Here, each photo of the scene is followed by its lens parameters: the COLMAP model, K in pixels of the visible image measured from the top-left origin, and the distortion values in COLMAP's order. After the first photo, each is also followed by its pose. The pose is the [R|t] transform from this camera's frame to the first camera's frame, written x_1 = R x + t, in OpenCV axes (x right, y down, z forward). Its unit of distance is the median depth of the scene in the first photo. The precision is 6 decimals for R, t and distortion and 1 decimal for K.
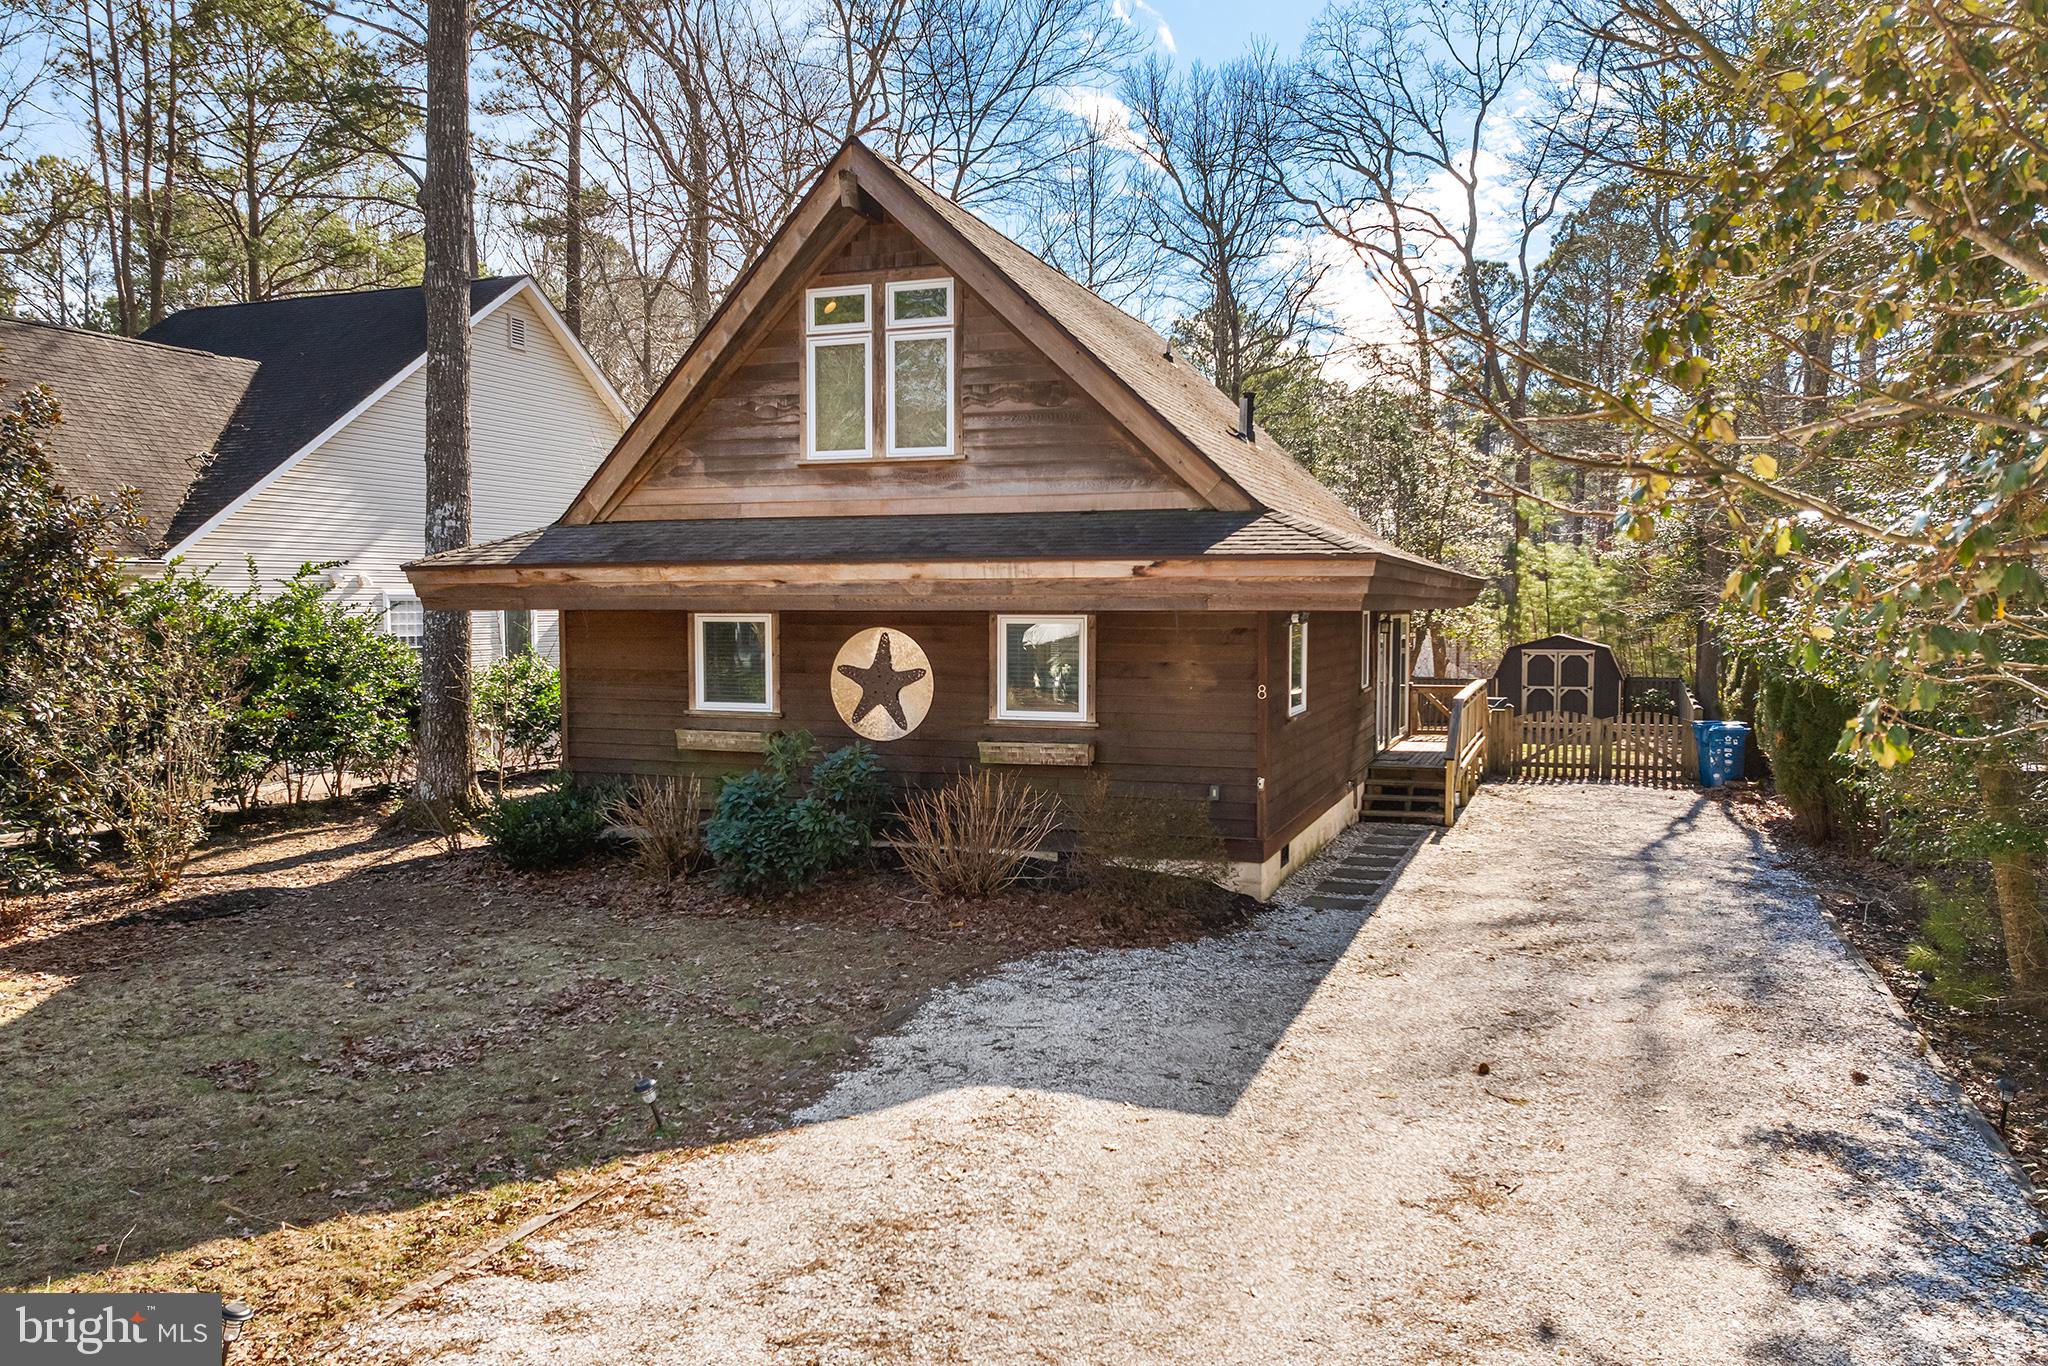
lens RADIAL K [[1463.9, 0, 1017.4], [0, 1463.9, 672.4], [0, 0, 1]] dist [-0.034548, -0.006467]
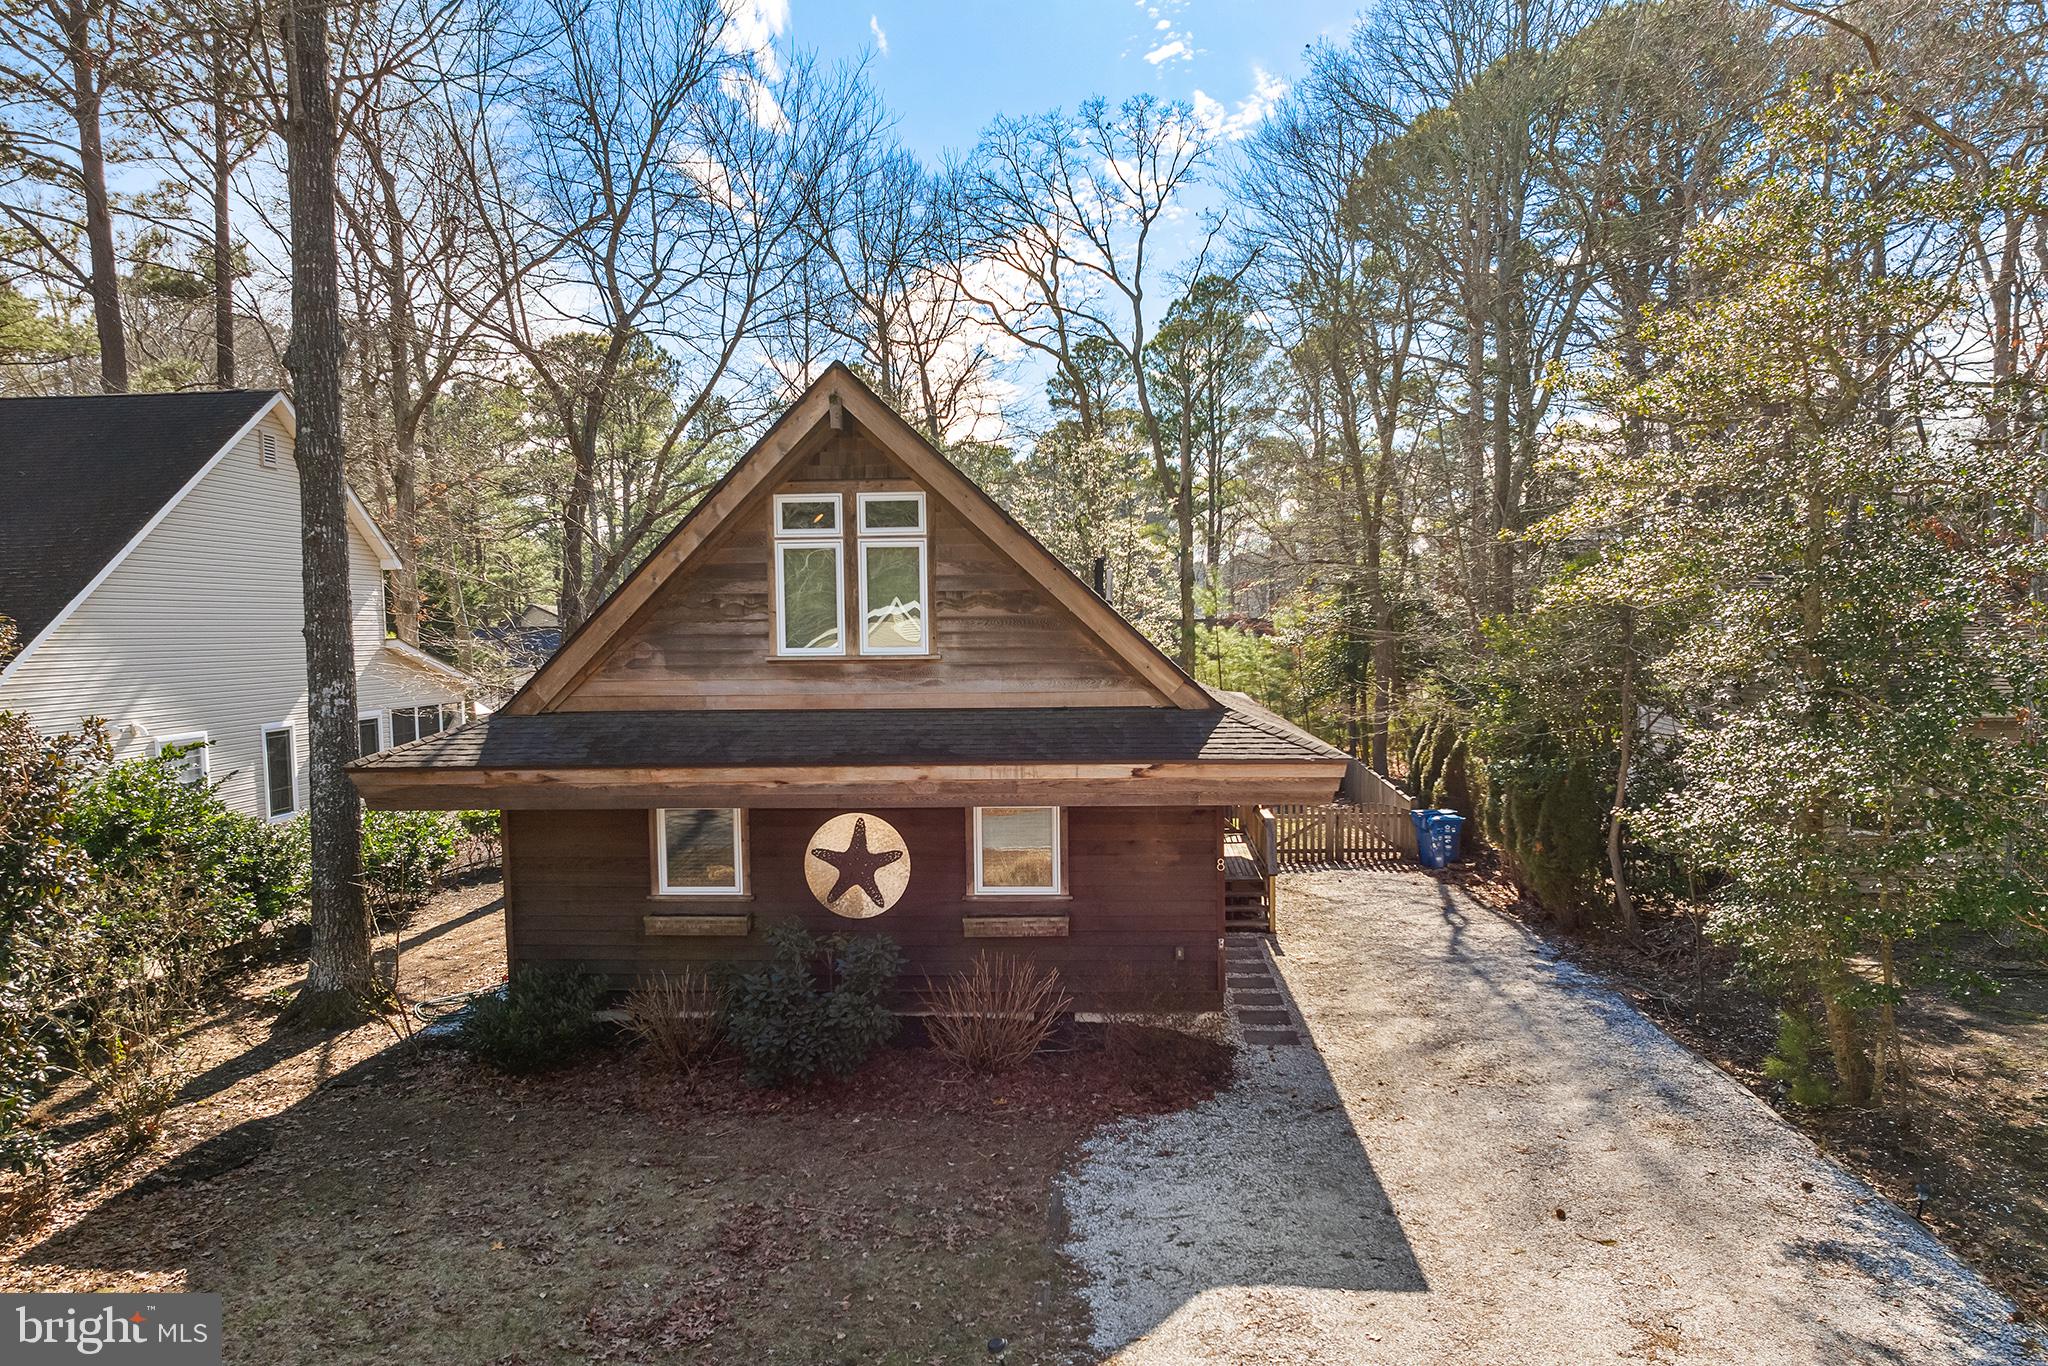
lens RADIAL K [[1463.9, 0, 960.4], [0, 1463.9, 672.5], [0, 0, 1]] dist [-0.034548, -0.006467]
pose [[0.961166, -0.028111, 0.274537, -0.313170], [0.030331, 0.999533, -0.003846, -0.128166], [-0.274300, 0.012024, 0.961569, -0.048737]]
